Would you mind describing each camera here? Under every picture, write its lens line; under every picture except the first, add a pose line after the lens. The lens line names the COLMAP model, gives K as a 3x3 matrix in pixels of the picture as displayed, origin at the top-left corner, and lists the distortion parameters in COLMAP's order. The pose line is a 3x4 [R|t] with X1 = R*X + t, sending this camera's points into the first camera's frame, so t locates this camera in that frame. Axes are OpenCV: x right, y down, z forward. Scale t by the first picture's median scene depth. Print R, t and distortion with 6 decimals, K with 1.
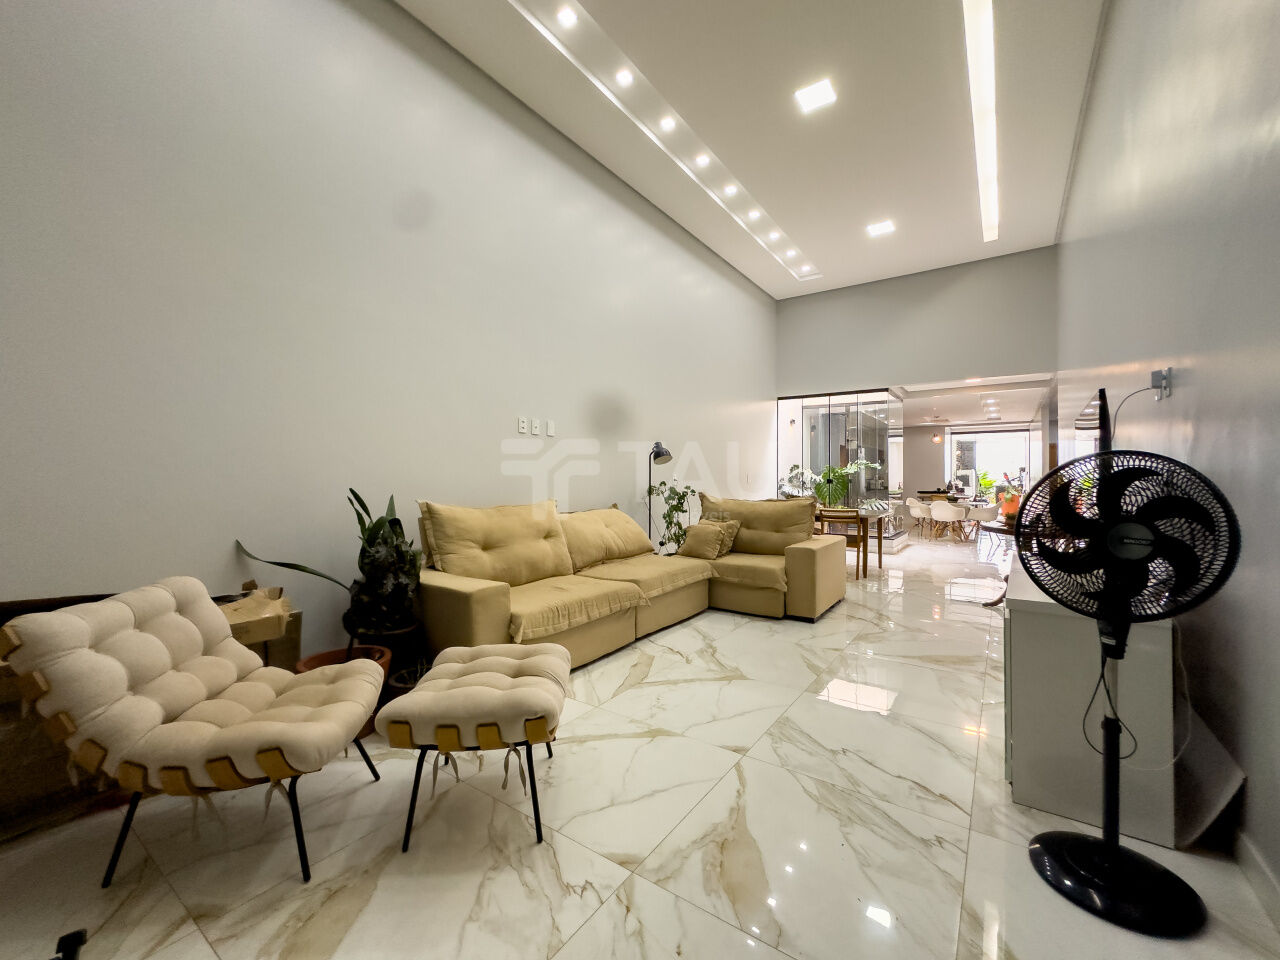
lens RADIAL K [[527.9, 0, 644.7], [0, 527.9, 479.8], [0, 0, 1]] dist [-0.006727, -0.000033]
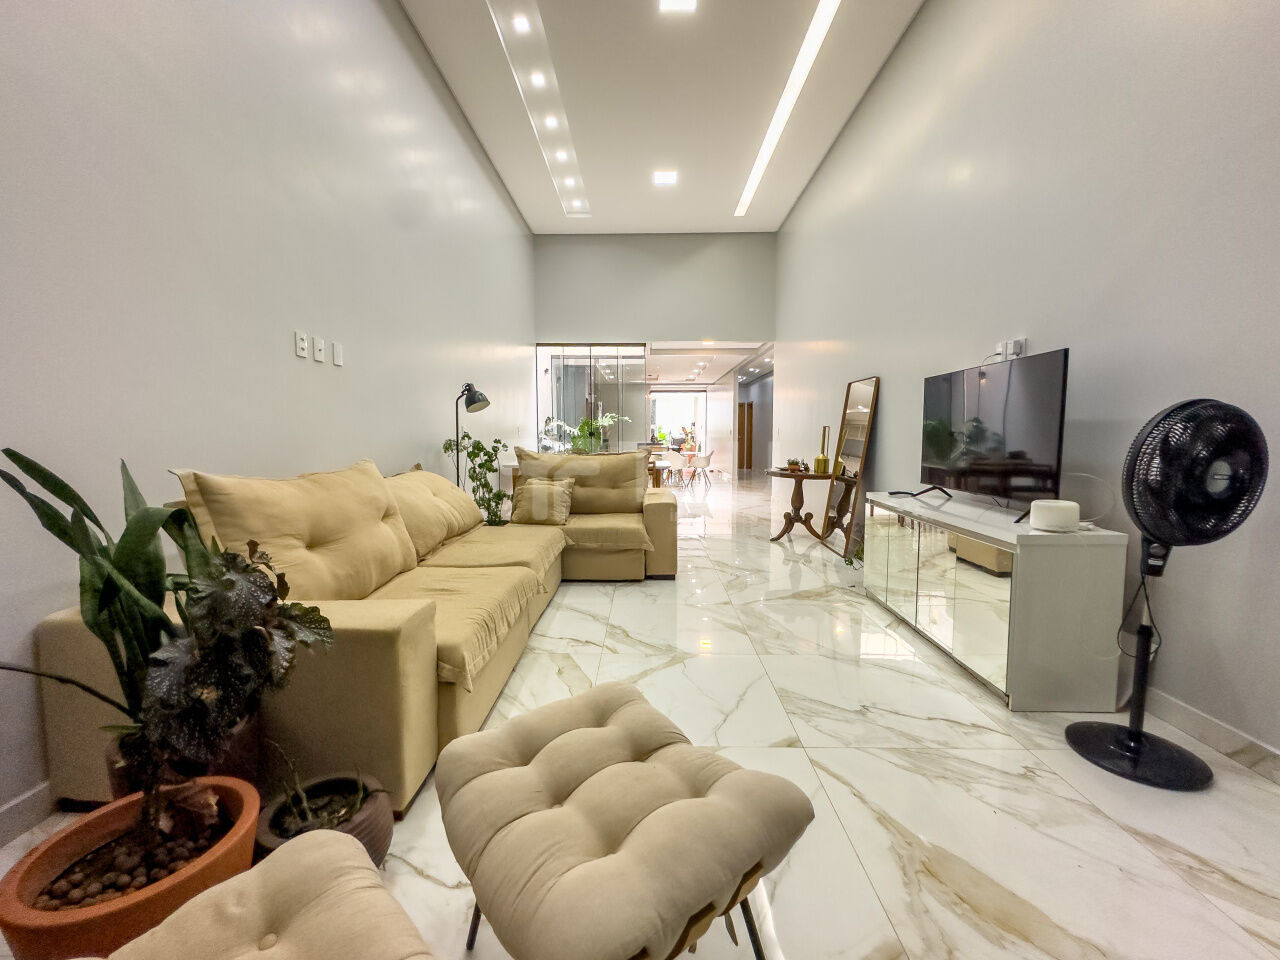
lens RADIAL K [[527.9, 0, 644.7], [0, 527.9, 479.8], [0, 0, 1]] dist [-0.006727, -0.000033]
pose [[0.827485, -0.052958, 0.558984, -0.207099], [0.004554, 0.996143, 0.087631, 0.003487], [-0.561469, -0.069968, 0.824535, 0.197516]]
